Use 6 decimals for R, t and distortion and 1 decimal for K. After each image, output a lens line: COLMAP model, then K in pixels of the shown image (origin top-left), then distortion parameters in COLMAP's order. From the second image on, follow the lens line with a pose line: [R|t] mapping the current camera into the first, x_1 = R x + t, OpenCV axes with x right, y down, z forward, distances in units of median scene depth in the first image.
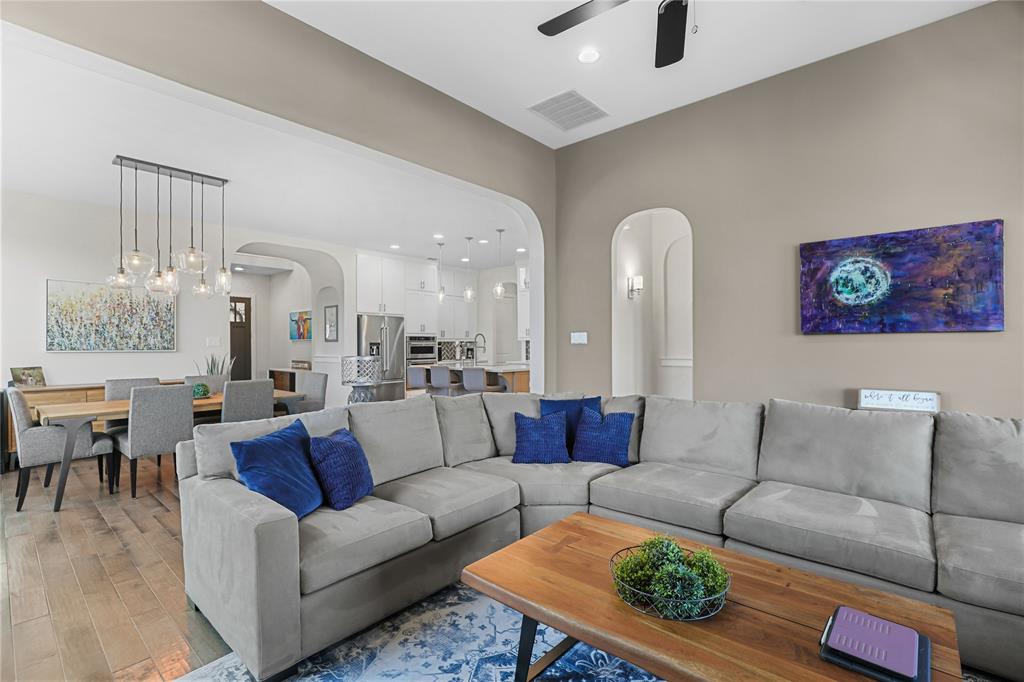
lens RADIAL K [[472.8, 0, 514.8], [0, 472.8, 340.0], [0, 0, 1]] dist [-0.002221, -0.000137]
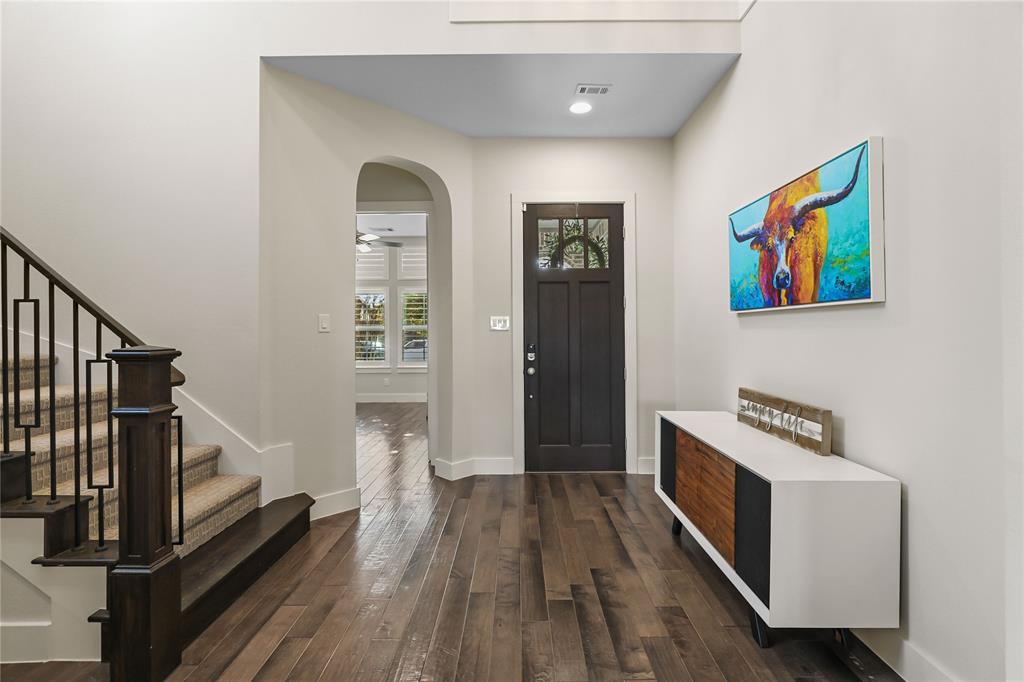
lens RADIAL K [[472.8, 0, 514.3], [0, 472.8, 332.3], [0, 0, 1]] dist [-0.002221, -0.000137]
pose [[0.659577, 0.004835, -0.751622, -0.339703], [0.005620, 0.999920, 0.011364, 0.007742], [0.751616, -0.011720, 0.659497, 0.698530]]
